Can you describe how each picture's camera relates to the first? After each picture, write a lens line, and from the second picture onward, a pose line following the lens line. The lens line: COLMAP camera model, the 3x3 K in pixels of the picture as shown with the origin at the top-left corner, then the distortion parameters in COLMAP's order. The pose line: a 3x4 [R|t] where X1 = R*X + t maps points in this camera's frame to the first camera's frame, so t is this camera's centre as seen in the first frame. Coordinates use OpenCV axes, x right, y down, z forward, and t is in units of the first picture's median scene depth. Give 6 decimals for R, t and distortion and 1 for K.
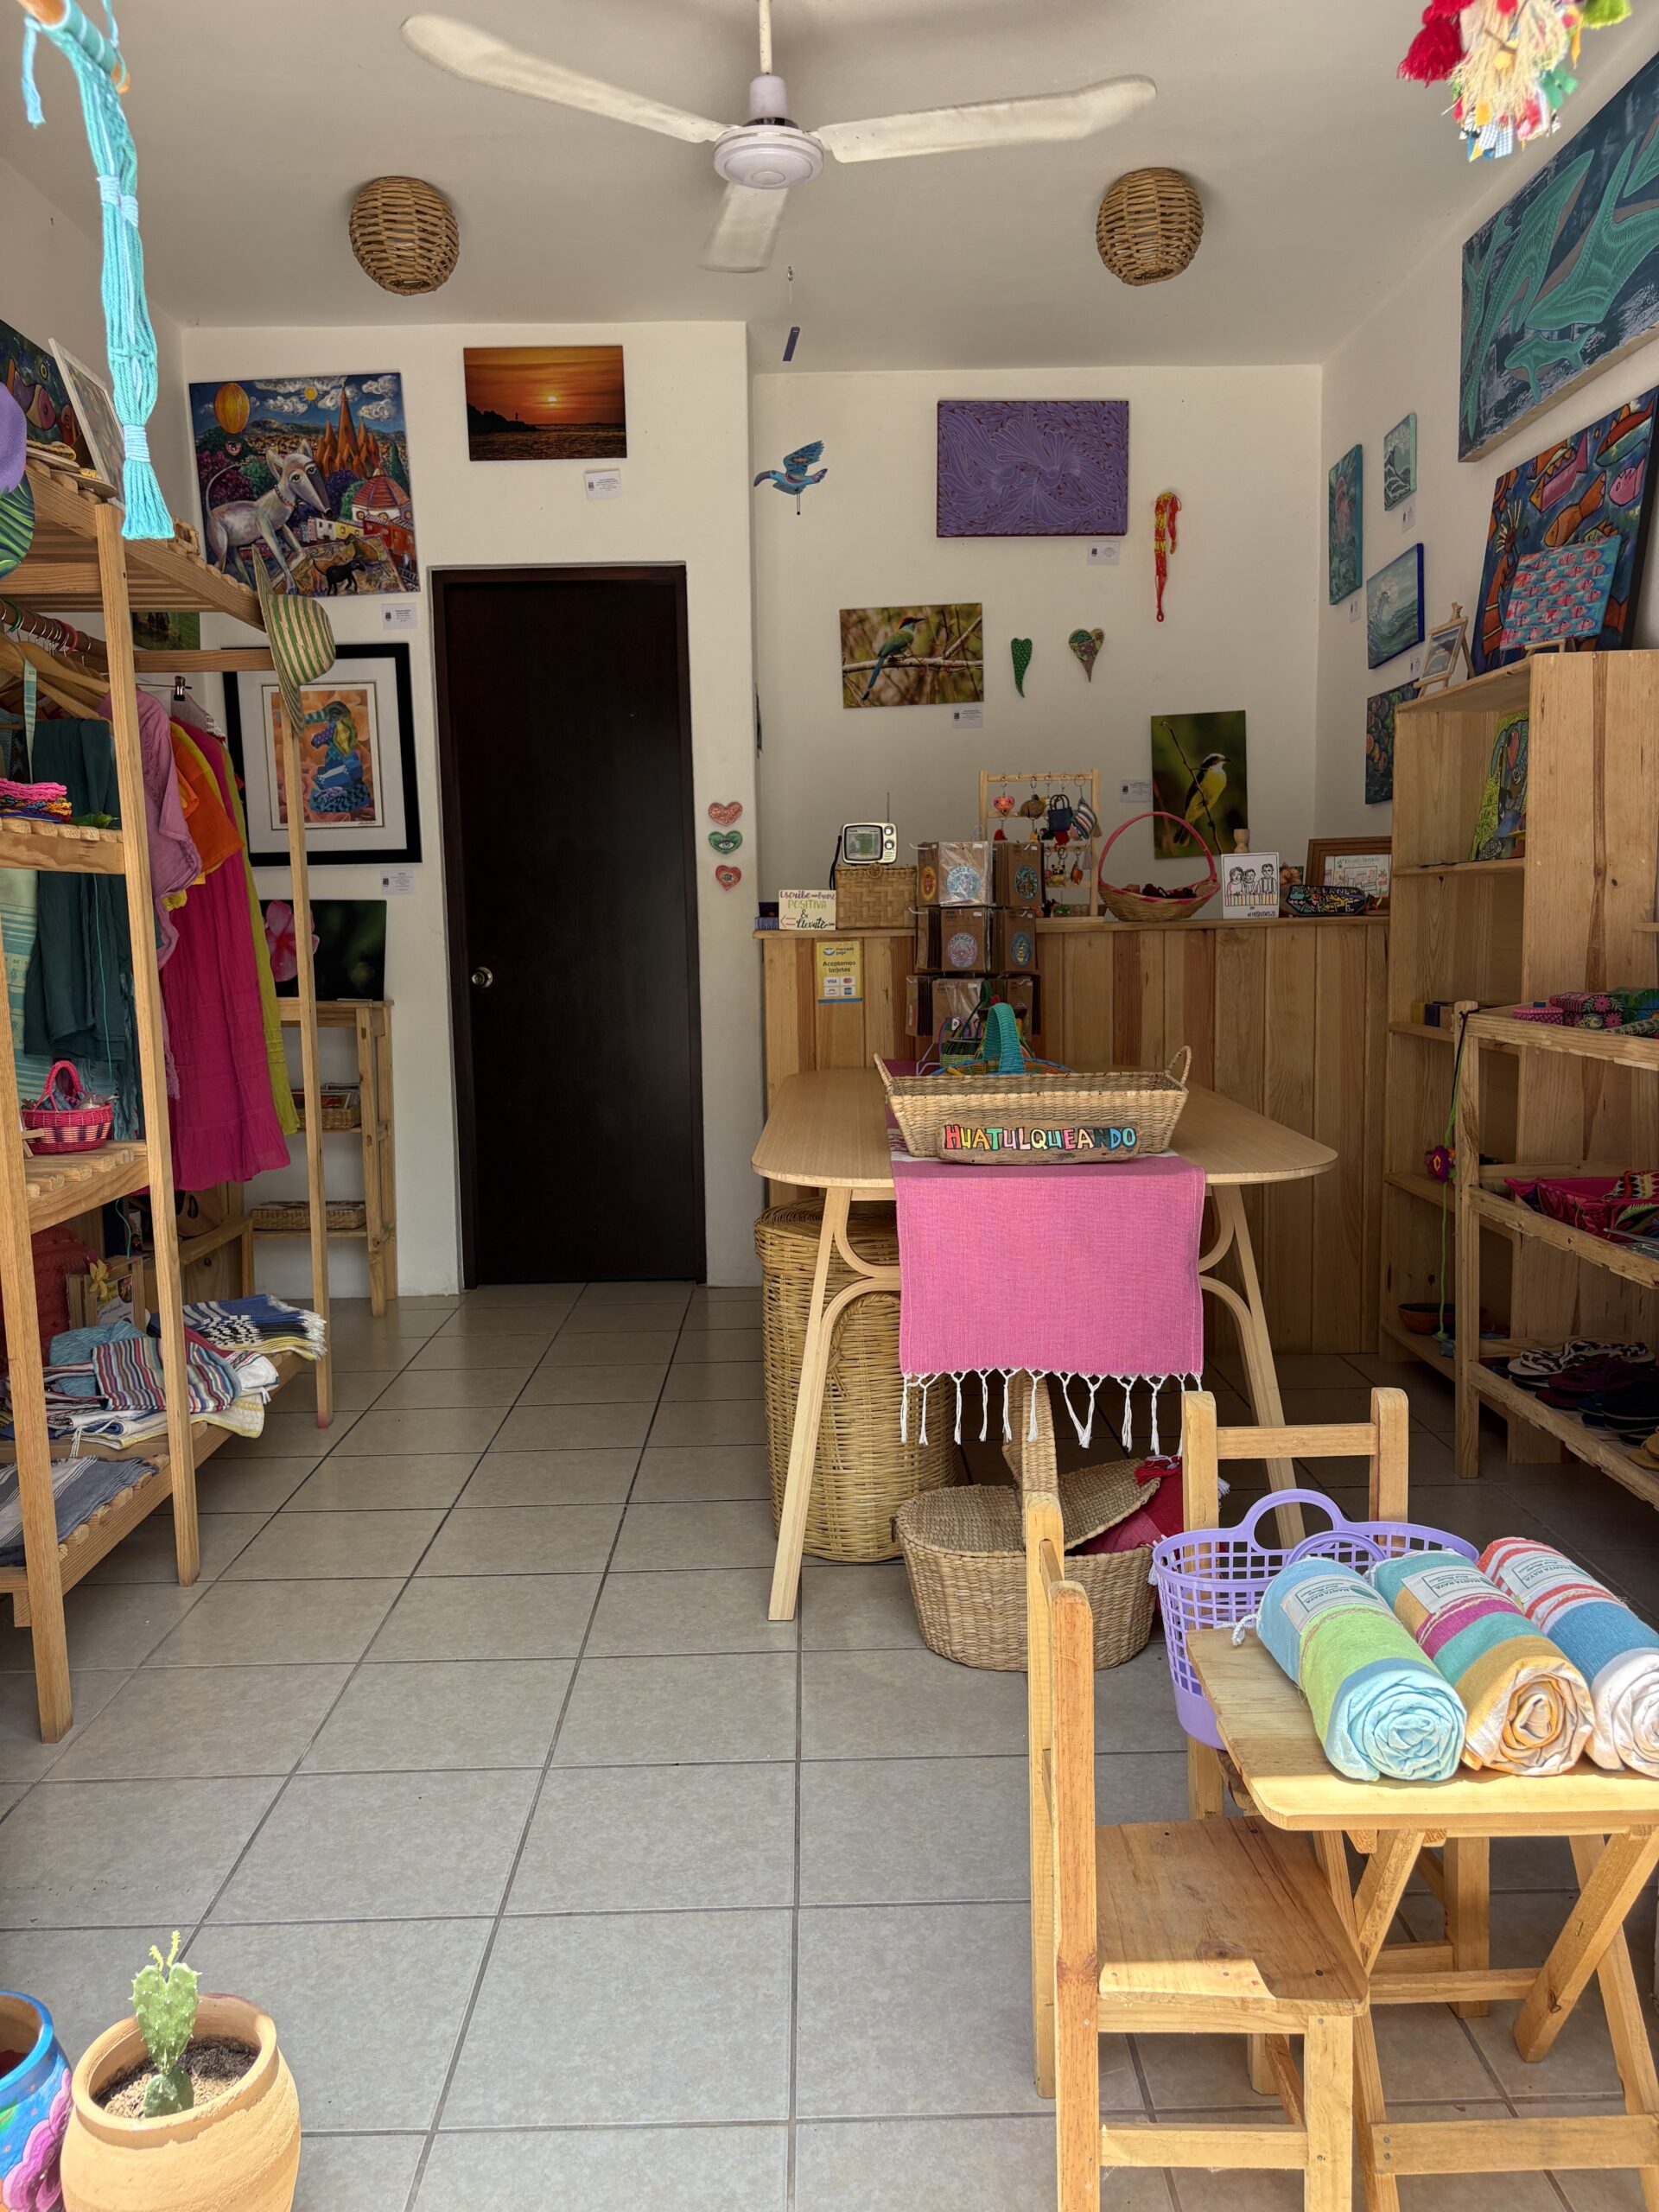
lens RADIAL K [[1676.1, 0, 831.7], [0, 1676.1, 1107.2], [0, 0, 1]] dist [0.044827, -0.050331]
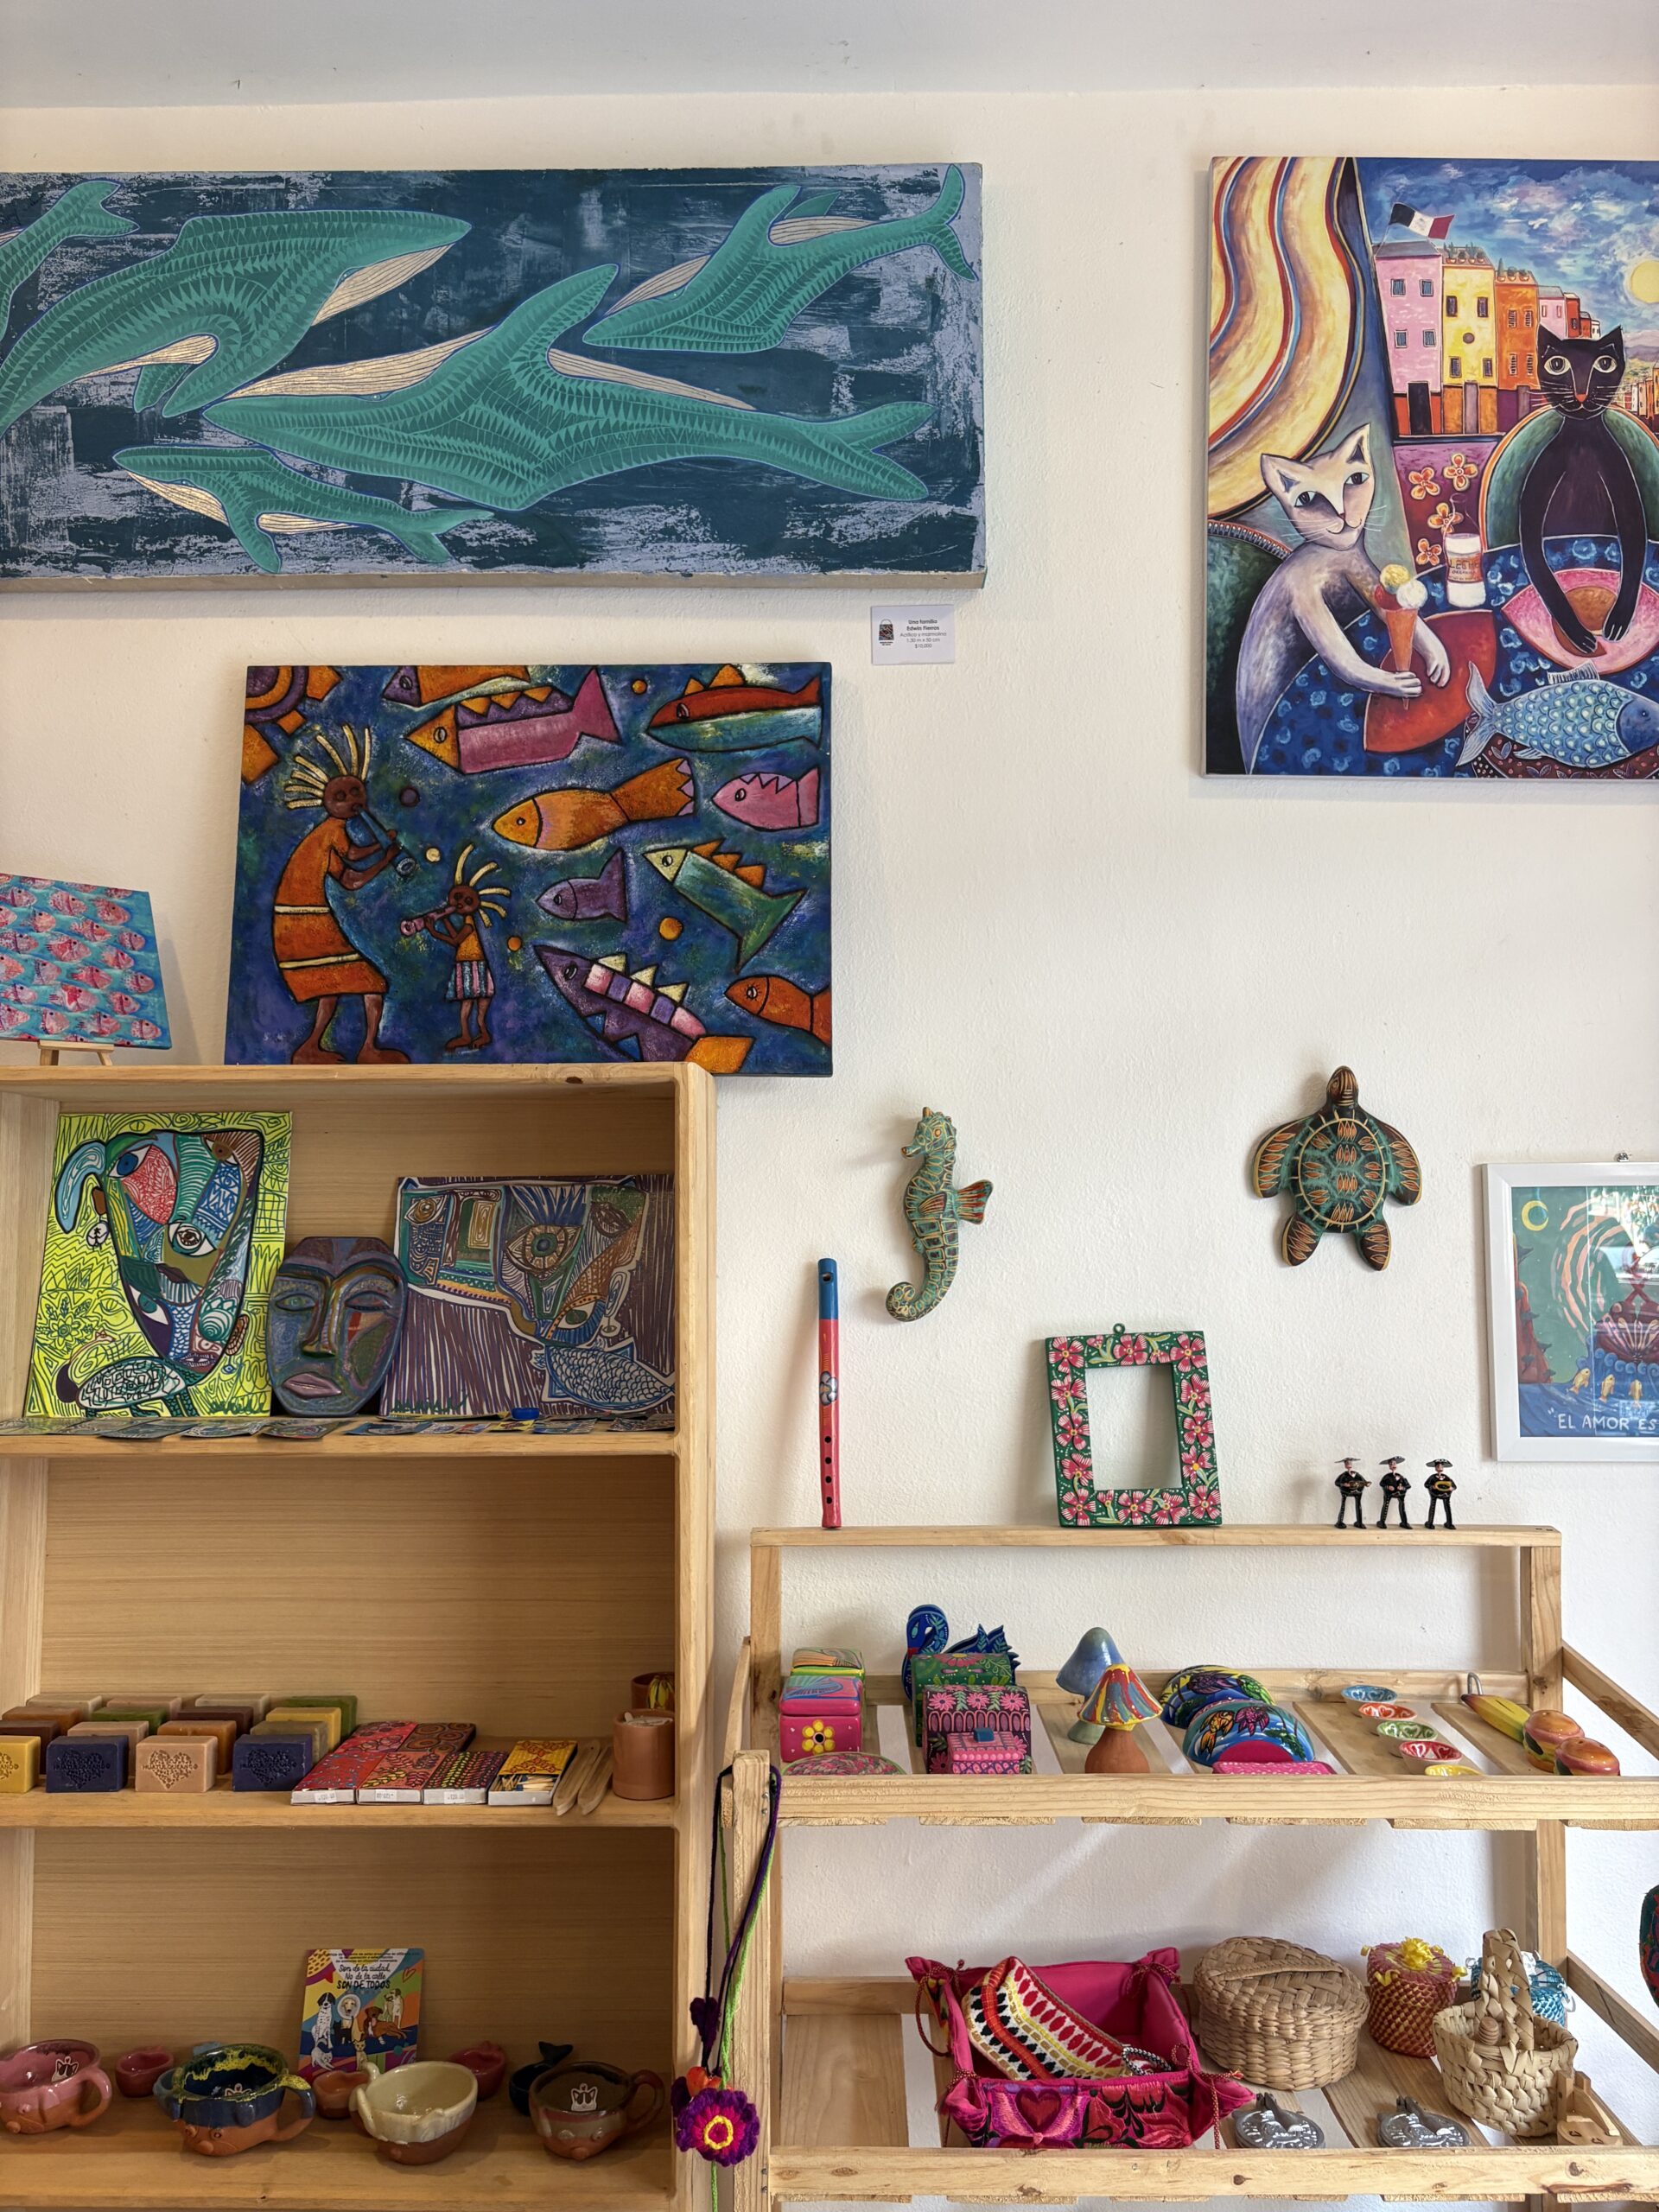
lens RADIAL K [[1676.1, 0, 826.8], [0, 1676.1, 1106.2], [0, 0, 1]] dist [0.044827, -0.050331]
pose [[0.030866, 0.081065, 0.996231, -0.080059], [0.115916, 0.989690, -0.084125, -0.137457], [-0.992779, 0.118076, 0.021151, 0.637517]]
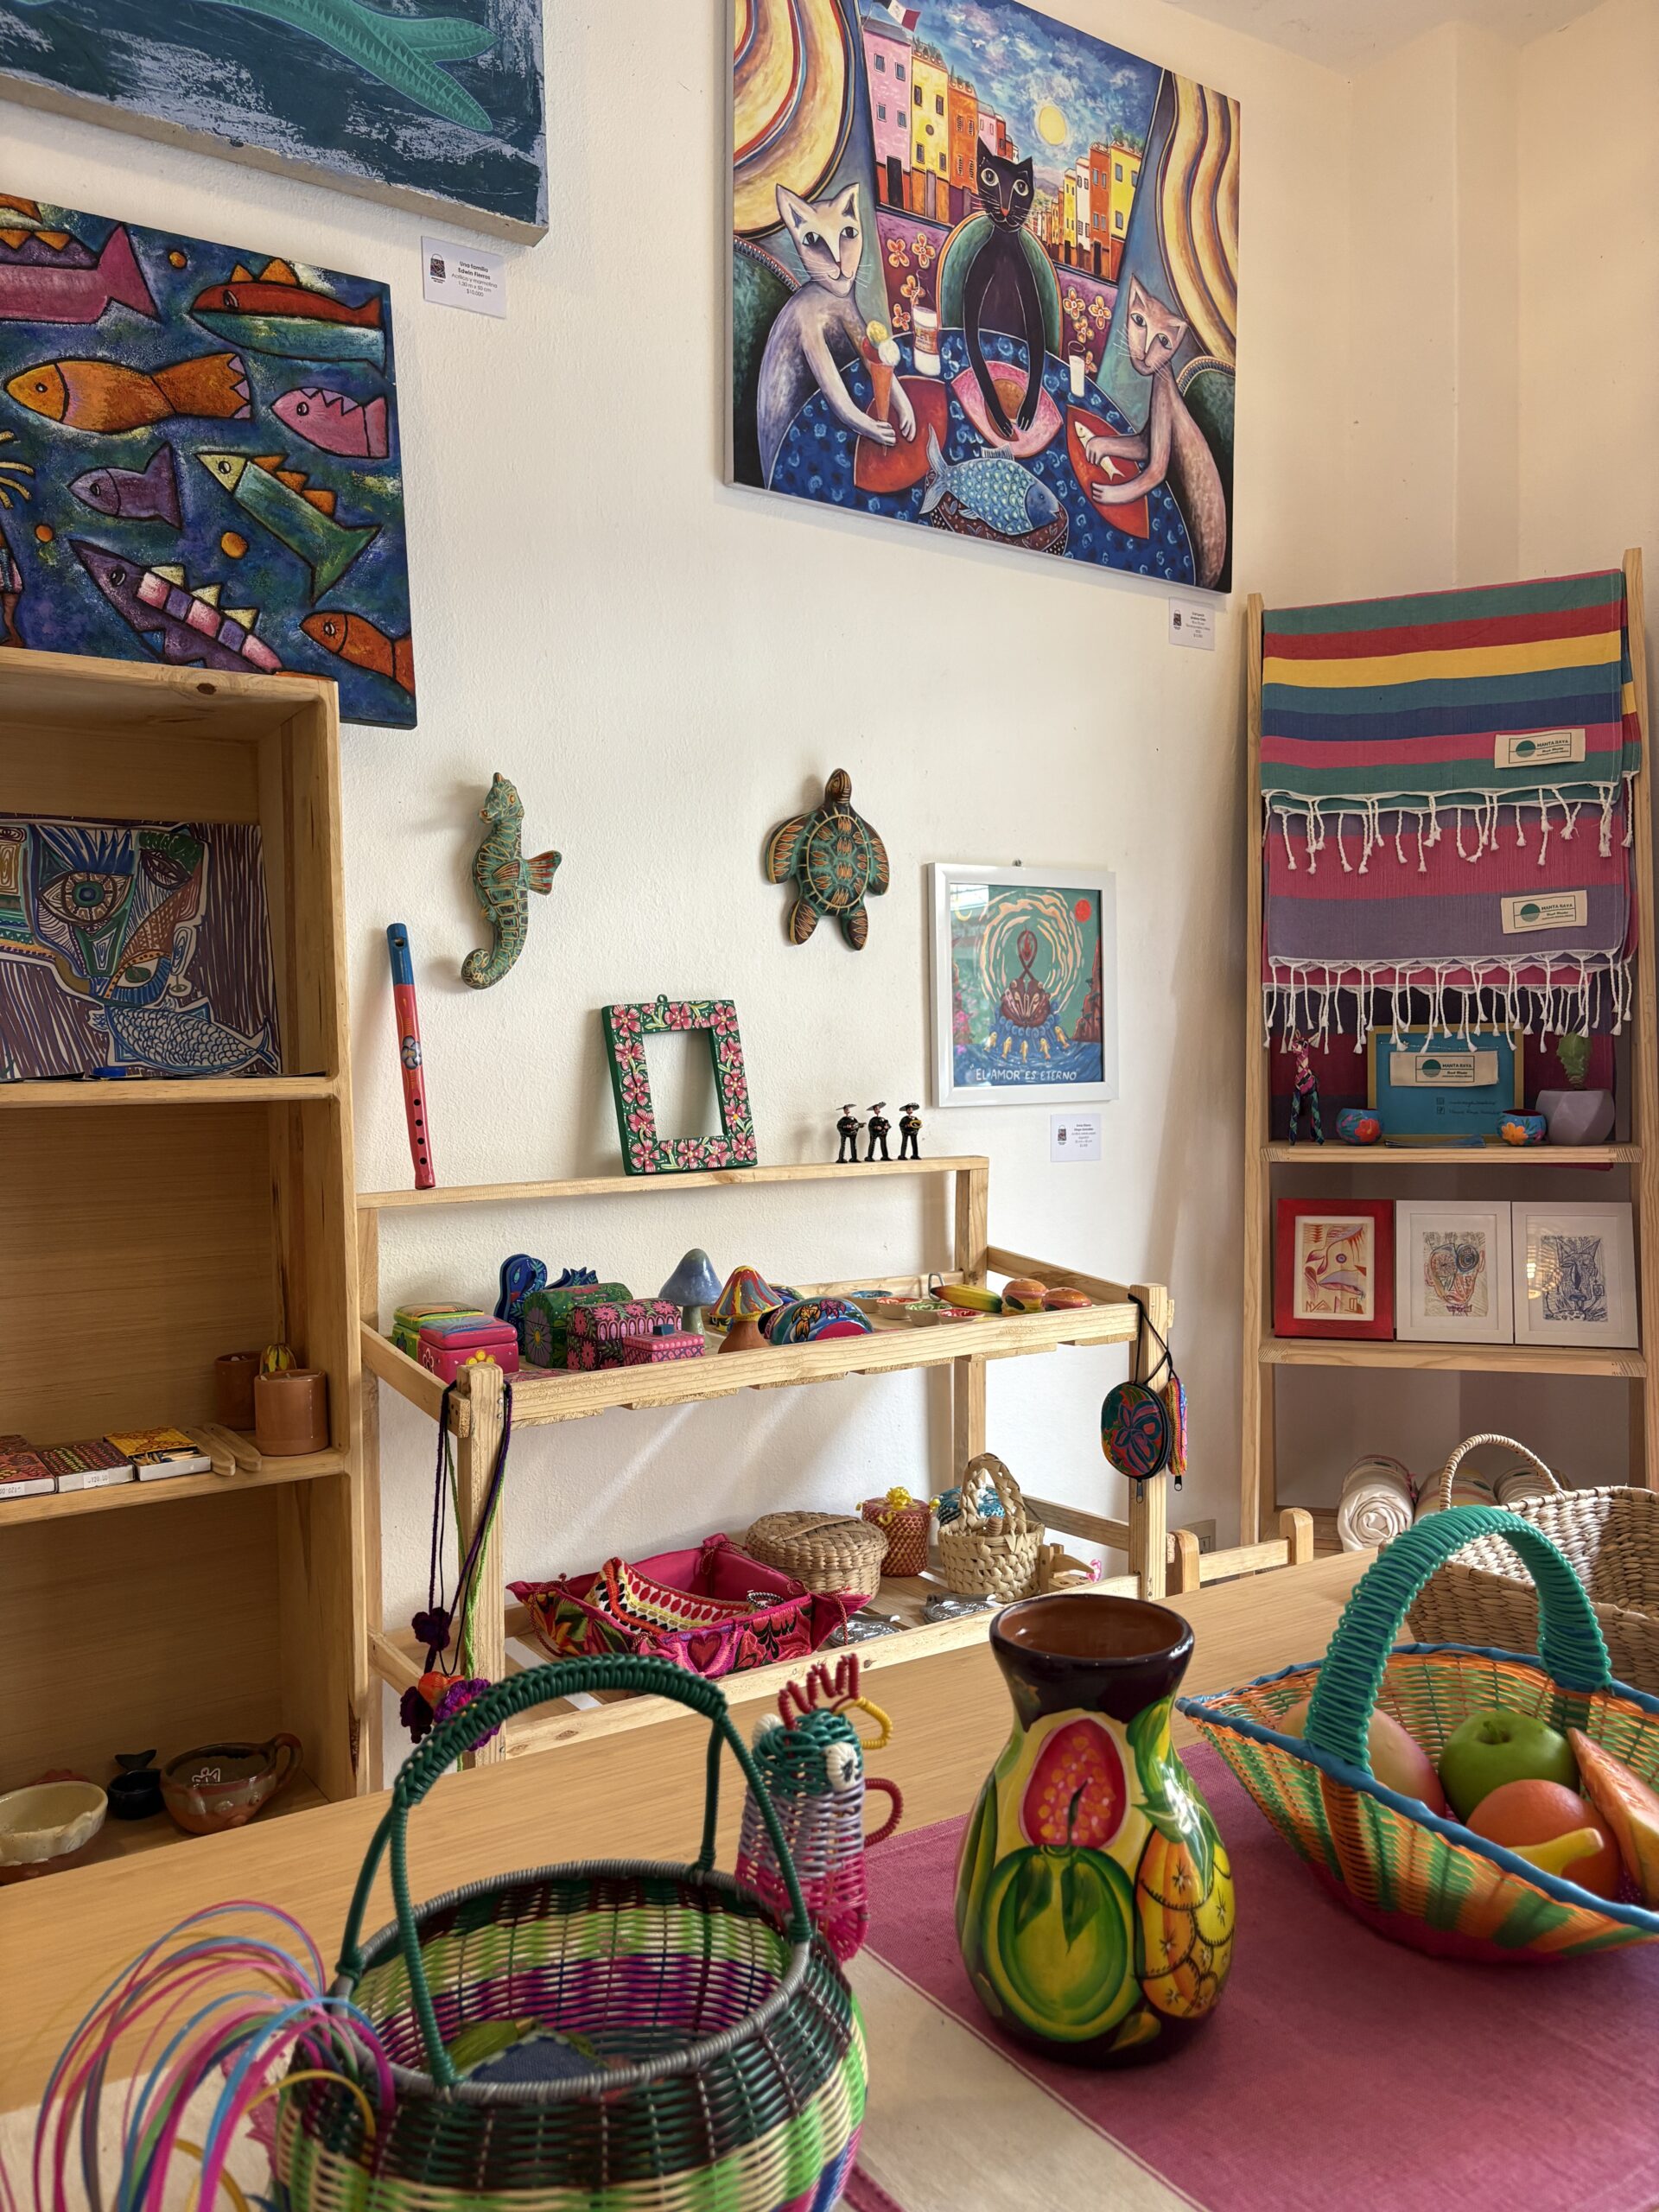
lens RADIAL K [[1676.1, 0, 816.1], [0, 1676.1, 1119.7], [0, 0, 1]] dist [0.044827, -0.050331]
pose [[-0.533709, -0.002572, 0.845664, -0.059710], [0.121855, 0.989326, 0.079913, -0.108669], [-0.836843, 0.145699, -0.527699, 0.785390]]
